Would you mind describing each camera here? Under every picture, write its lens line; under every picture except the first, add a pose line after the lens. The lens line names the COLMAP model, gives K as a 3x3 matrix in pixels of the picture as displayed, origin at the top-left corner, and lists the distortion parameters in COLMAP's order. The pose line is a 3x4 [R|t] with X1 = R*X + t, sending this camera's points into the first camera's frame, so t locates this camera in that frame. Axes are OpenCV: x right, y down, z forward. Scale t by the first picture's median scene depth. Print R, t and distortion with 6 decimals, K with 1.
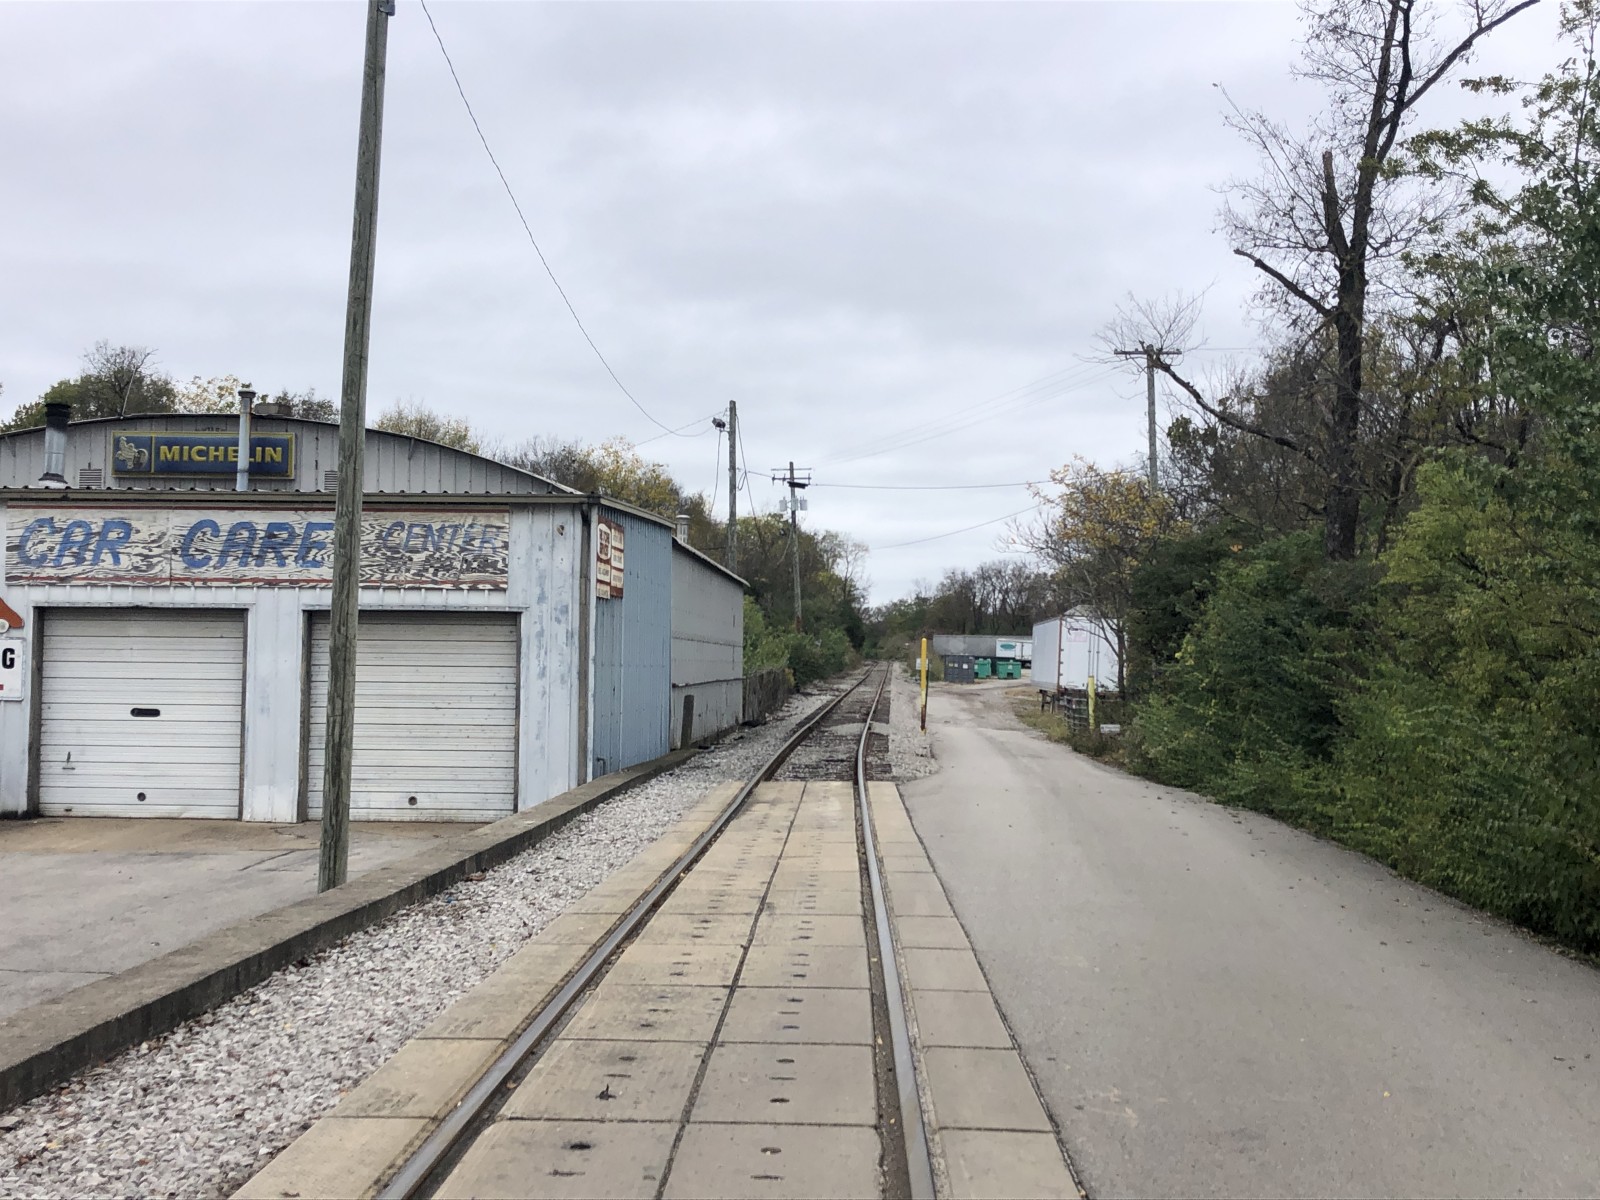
lens RADIAL K [[1789.0, 0, 801.4], [0, 1789.0, 600.3], [0, 0, 1]] dist [0.147759, -0.010193]
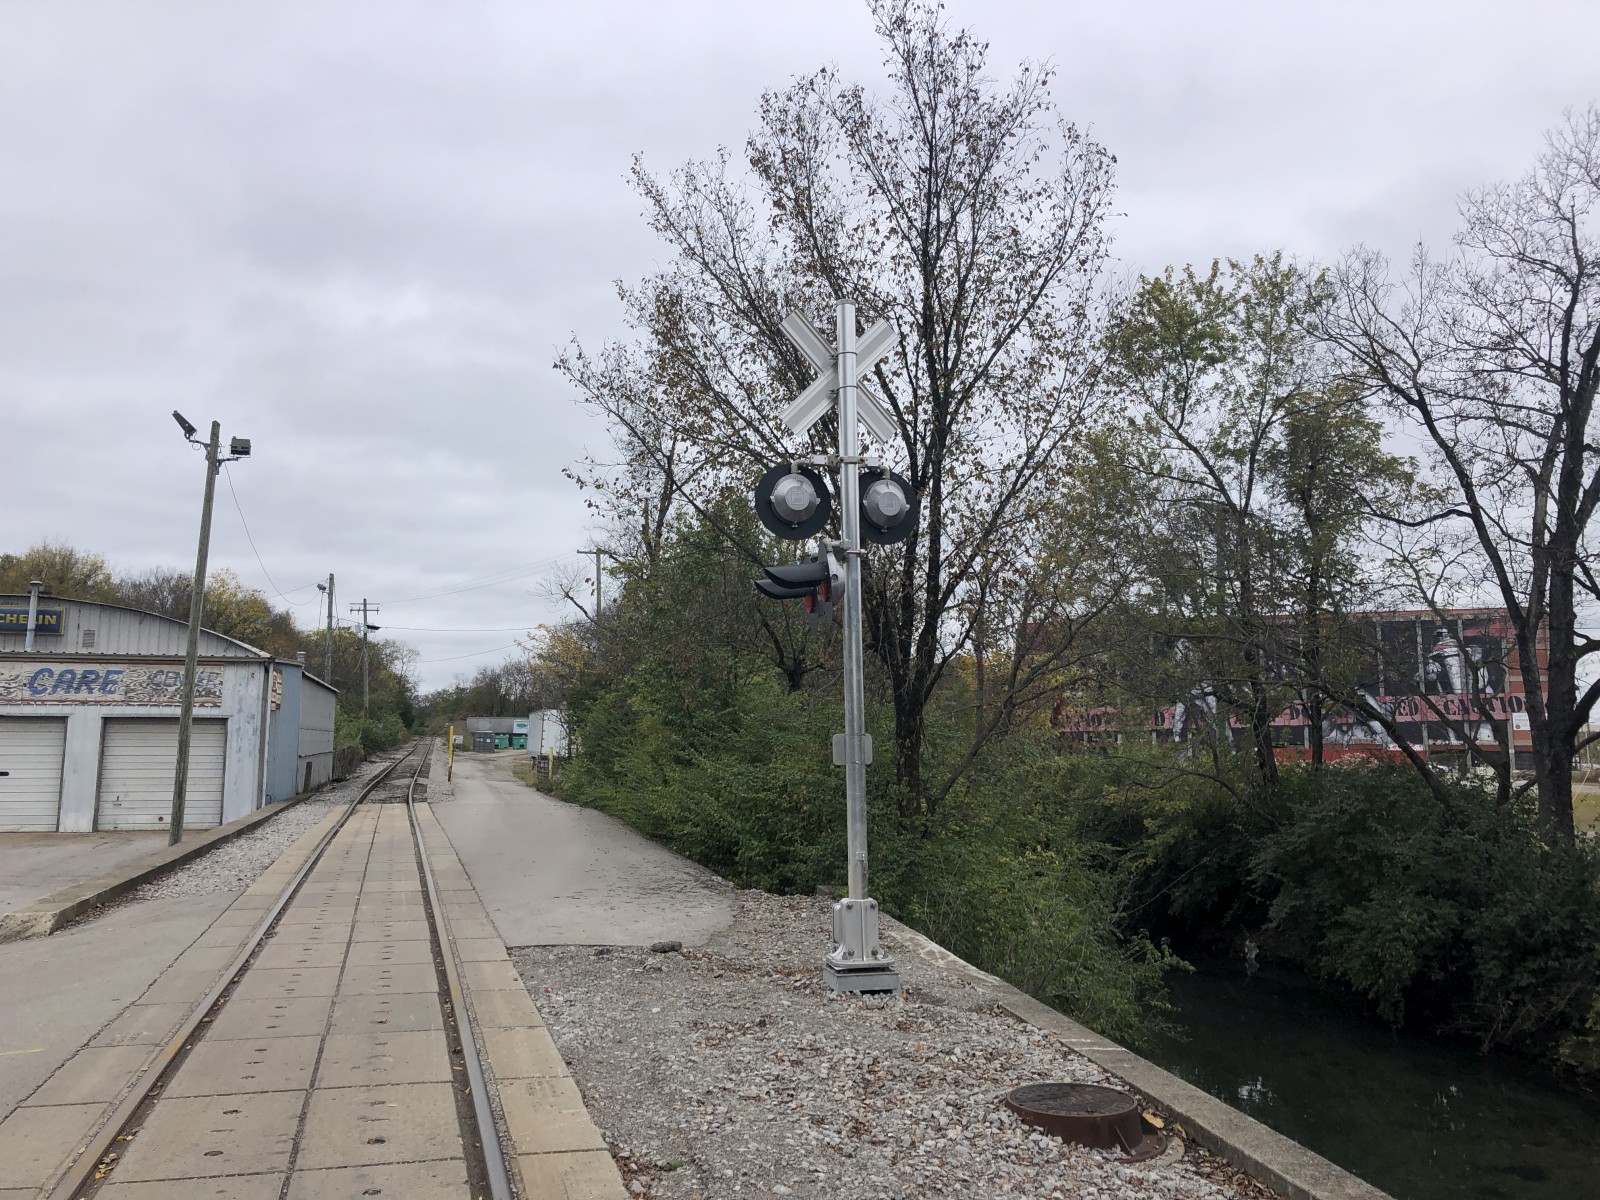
lens RADIAL K [[1316.4, 0, 798.1], [0, 1316.4, 574.4], [0, 0, 1]] dist [0.013567, 0.004145]
pose [[0.950135, 0.032190, 0.310172, -0.014309], [-0.004926, 0.996083, -0.088285, -0.017517], [-0.311799, 0.082355, 0.946572, -0.380353]]
